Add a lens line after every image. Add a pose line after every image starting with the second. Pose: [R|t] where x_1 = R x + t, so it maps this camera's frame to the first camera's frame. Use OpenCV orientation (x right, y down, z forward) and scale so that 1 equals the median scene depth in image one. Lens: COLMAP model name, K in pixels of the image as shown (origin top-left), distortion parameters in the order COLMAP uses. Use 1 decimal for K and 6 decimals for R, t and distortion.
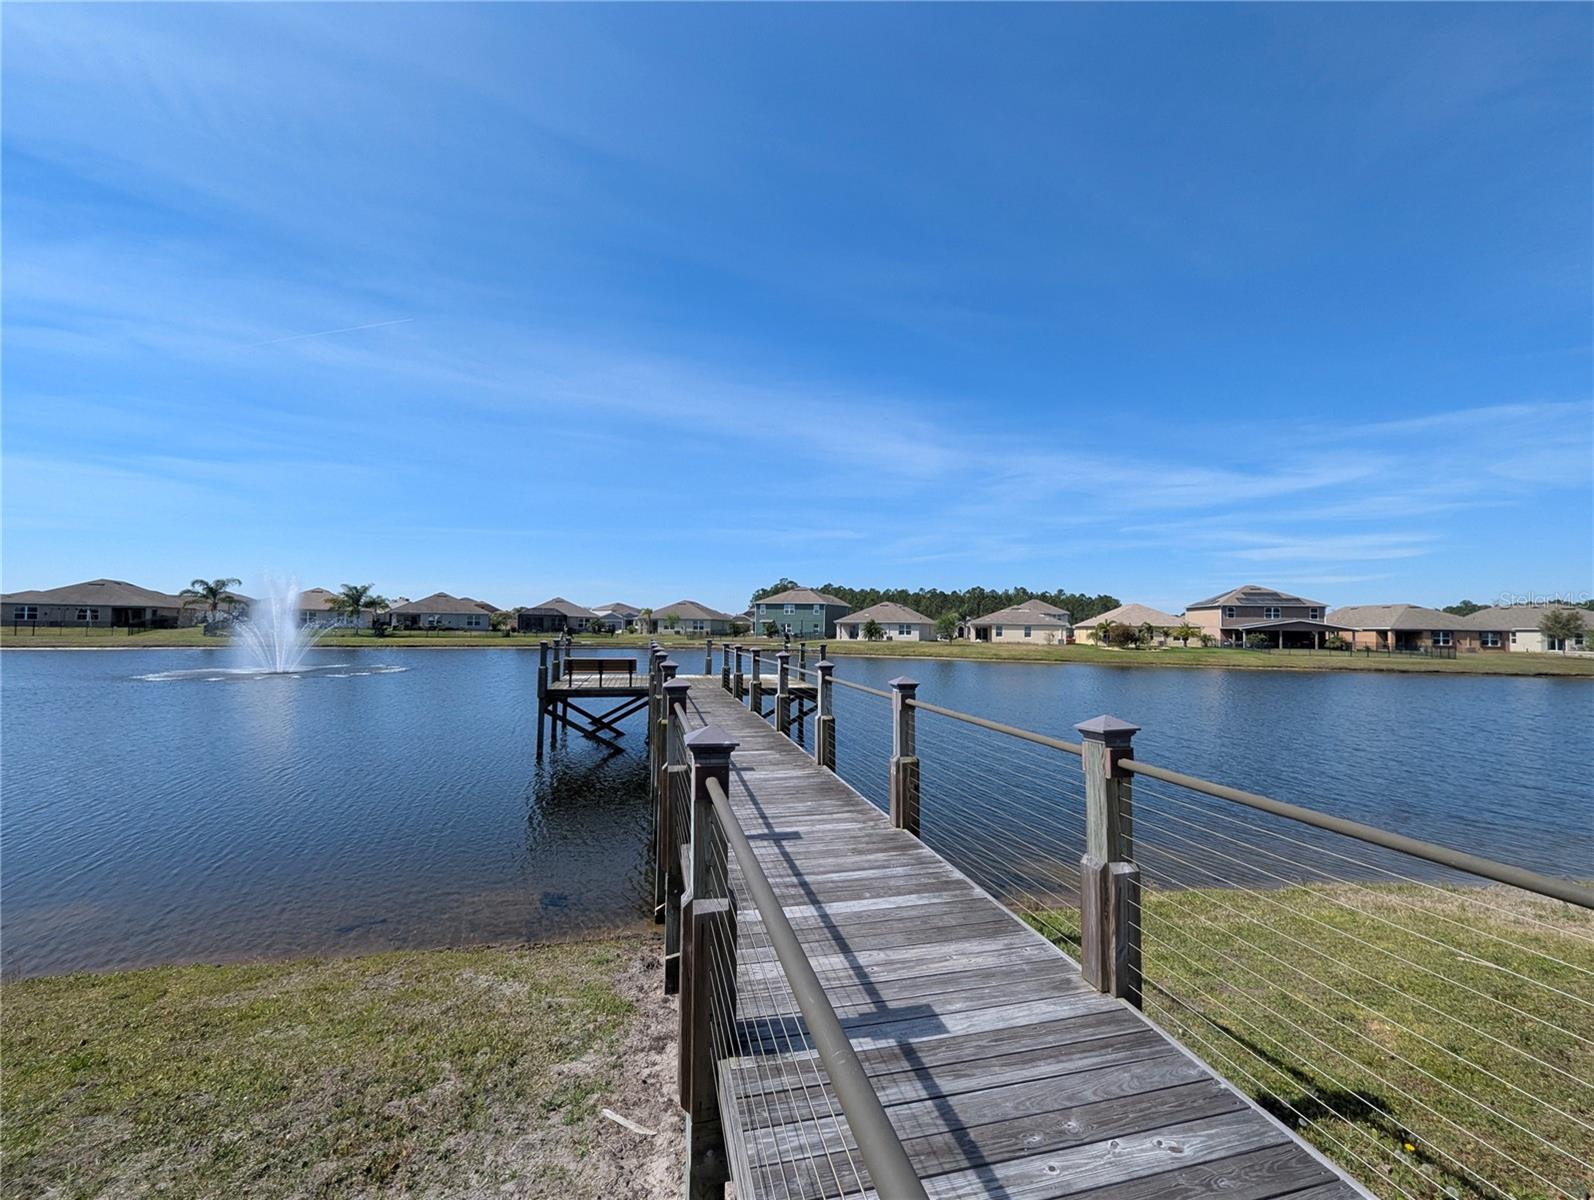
lens RADIAL K [[631.0, 0, 795.1], [0, 631.0, 615.1], [0, 0, 1]] dist [0.019238, -0.000231]
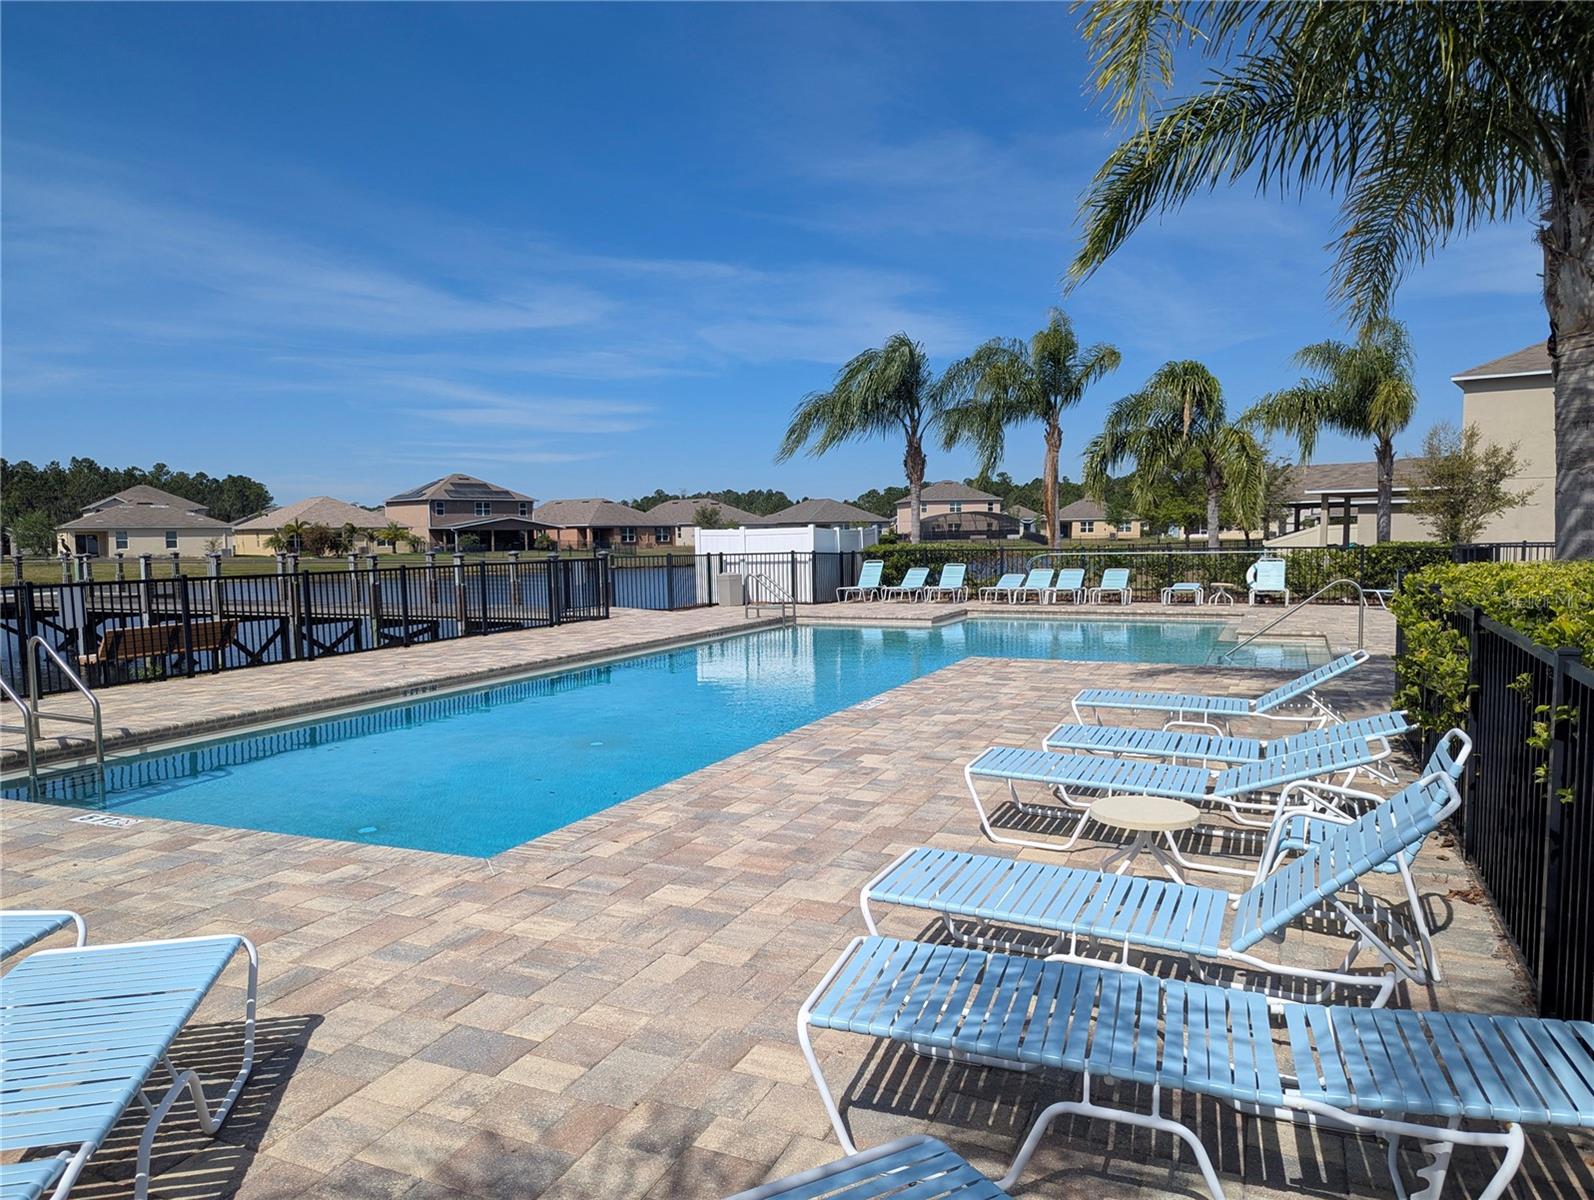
lens RADIAL K [[1126.3, 0, 799.7], [0, 1126.3, 612.8], [0, 0, 1]] dist [0.030476, 0.003469]
pose [[0.609358, -0.078275, 0.789022, -0.161462], [0.006625, 0.995583, 0.093650, -0.003210], [-0.792867, -0.051839, 0.607186, -0.213430]]
